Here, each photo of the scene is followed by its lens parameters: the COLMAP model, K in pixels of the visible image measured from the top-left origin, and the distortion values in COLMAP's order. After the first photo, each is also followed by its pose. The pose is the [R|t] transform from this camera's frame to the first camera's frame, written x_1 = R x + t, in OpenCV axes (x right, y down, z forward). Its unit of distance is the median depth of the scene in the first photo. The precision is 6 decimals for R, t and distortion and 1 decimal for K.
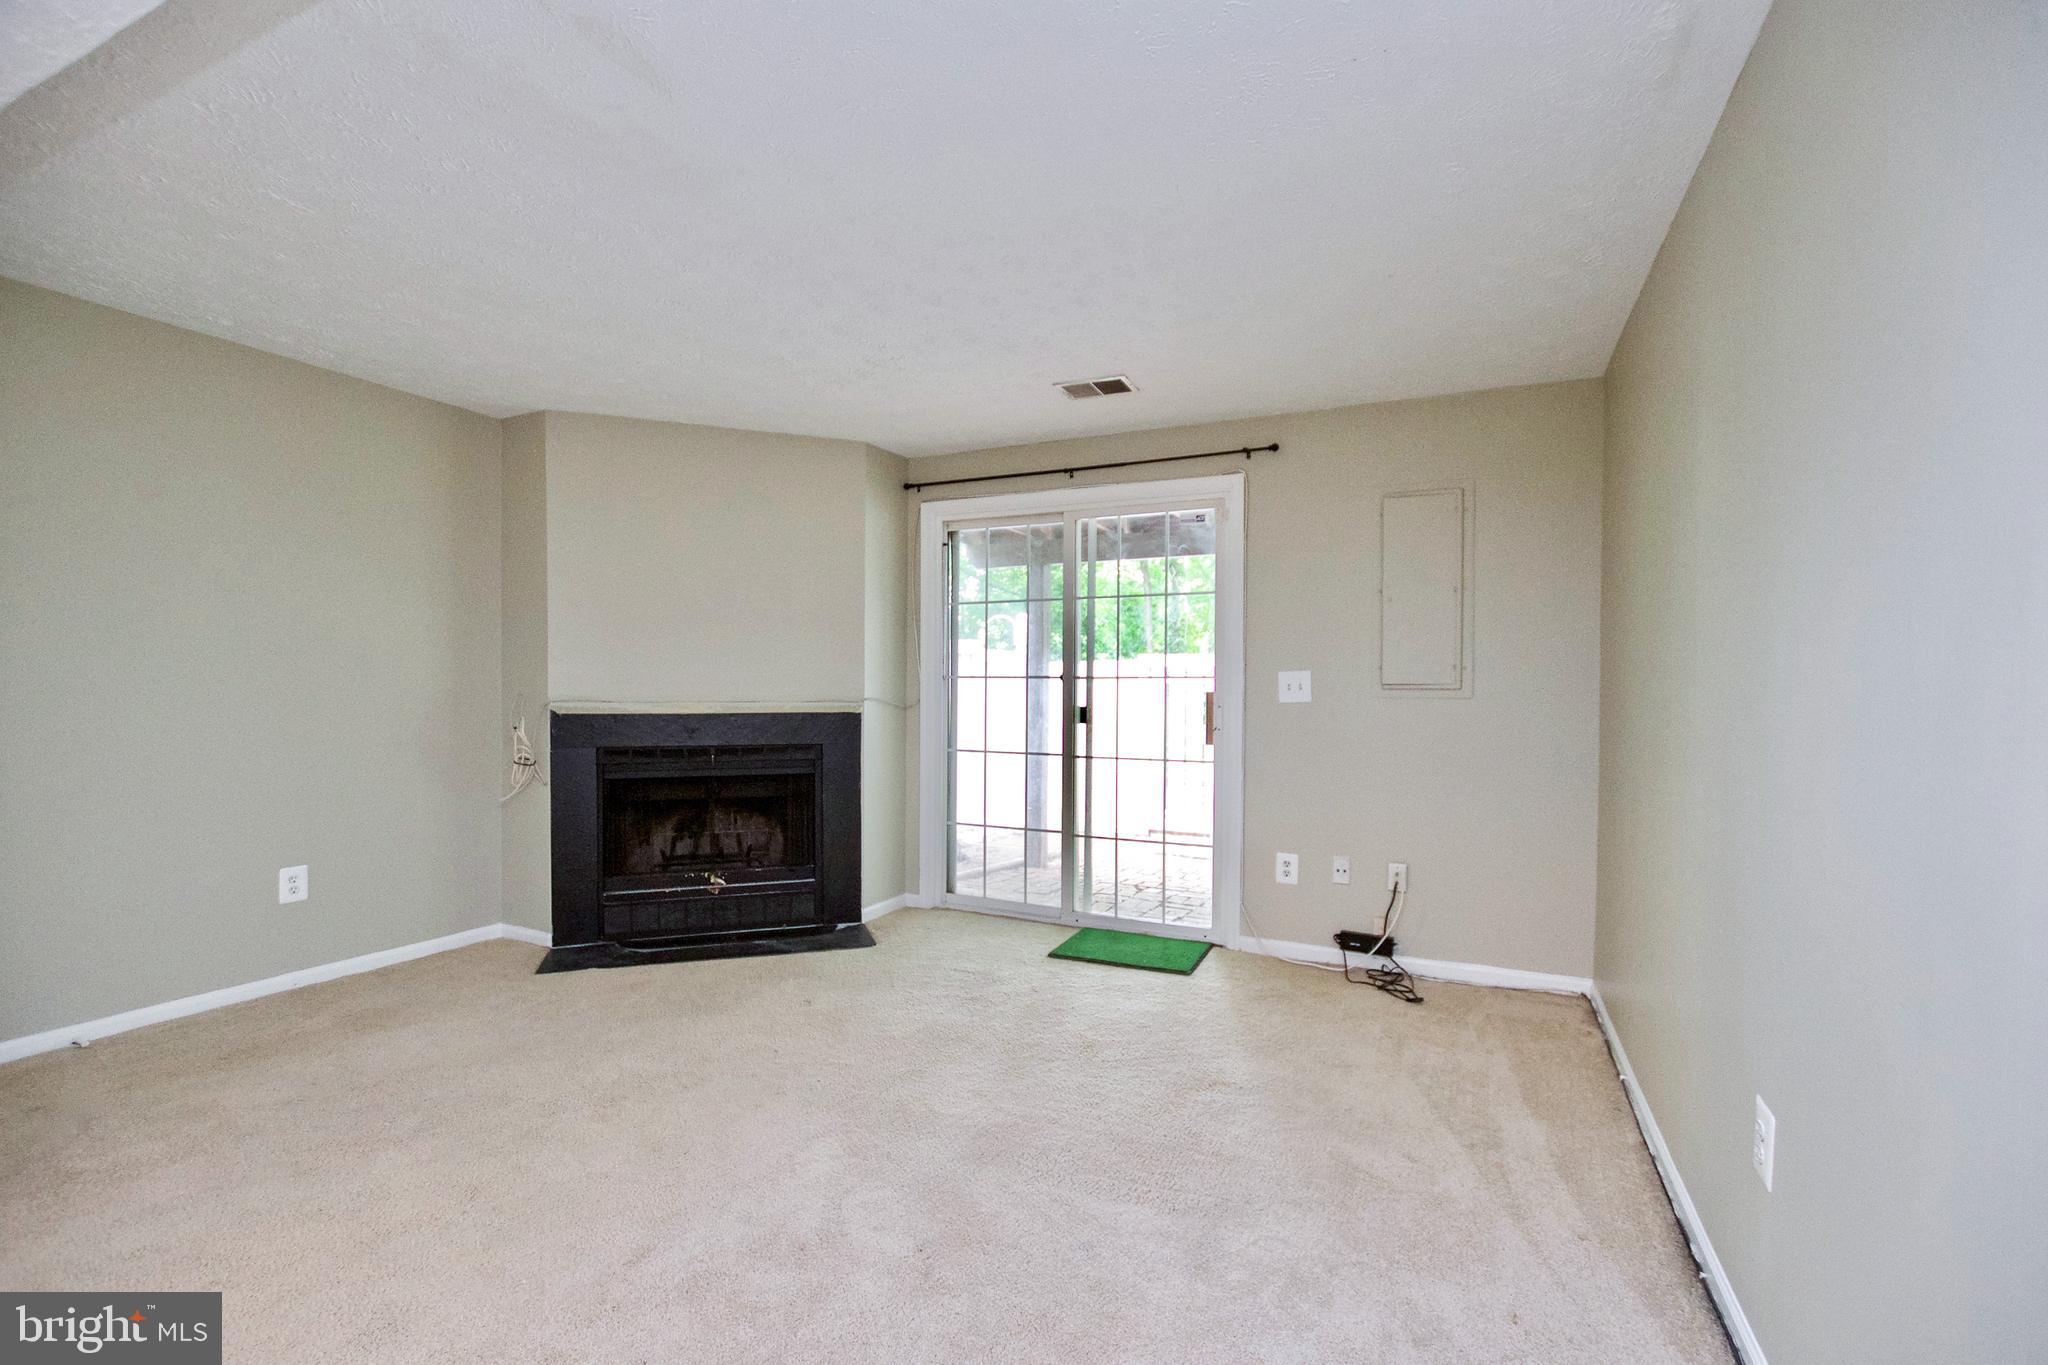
lens RADIAL K [[895.8, 0, 1023.1], [0, 895.8, 689.8], [0, 0, 1]] dist [-0.021163, 0.005272]
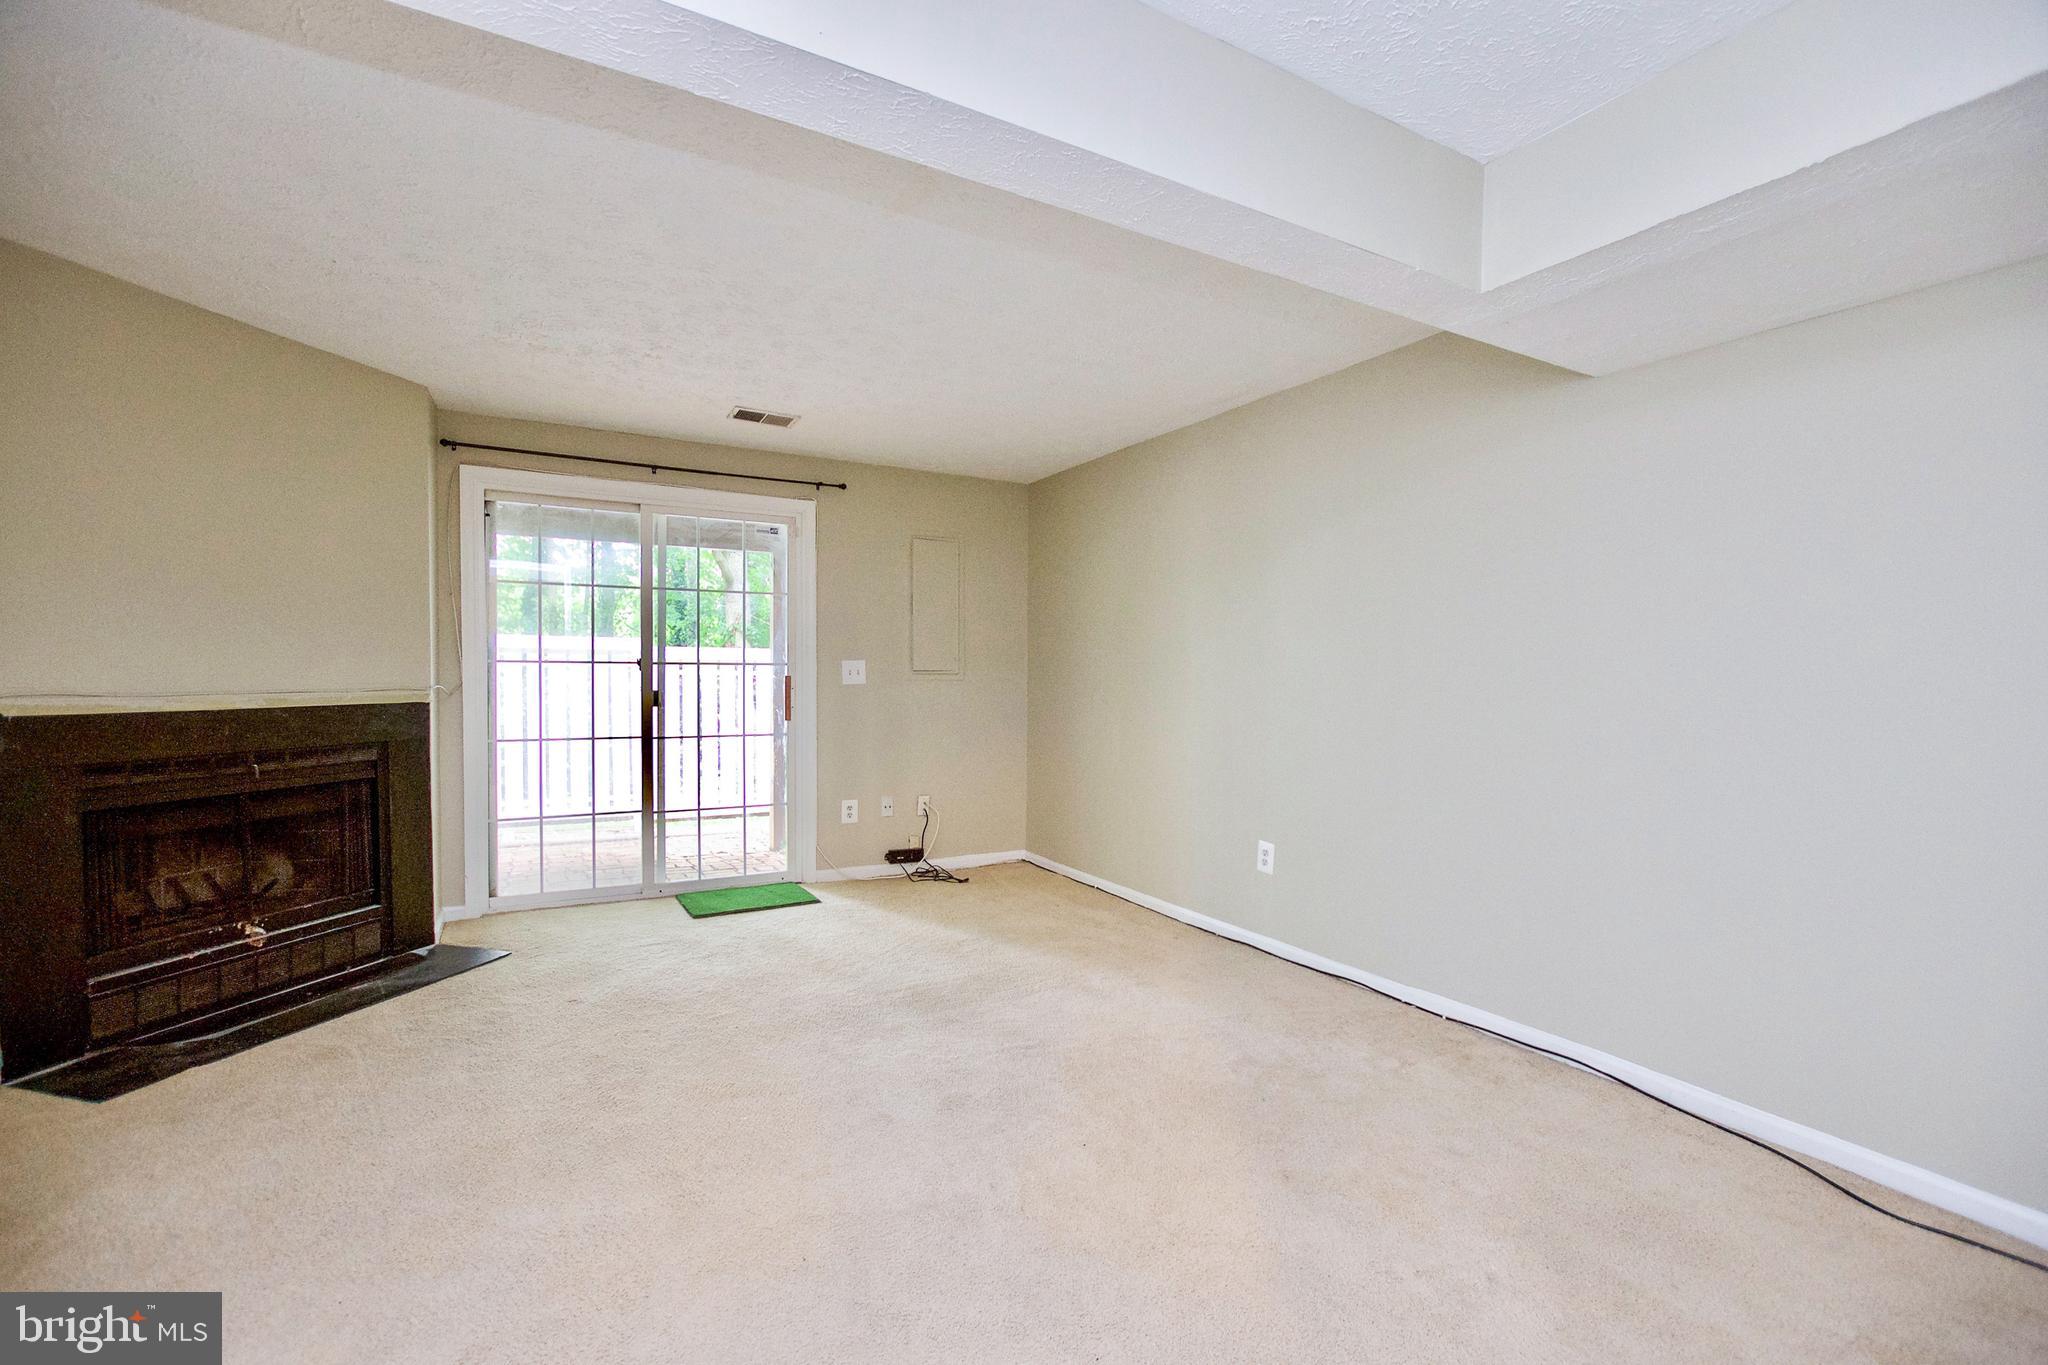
lens RADIAL K [[895.8, 0, 1021.0], [0, 895.8, 683.2], [0, 0, 1]] dist [-0.021163, 0.005272]
pose [[0.572093, -0.011356, 0.820110, -0.591325], [-0.000324, 0.999901, 0.014072, -0.005485], [-0.820189, -0.008316, 0.572033, 0.045212]]
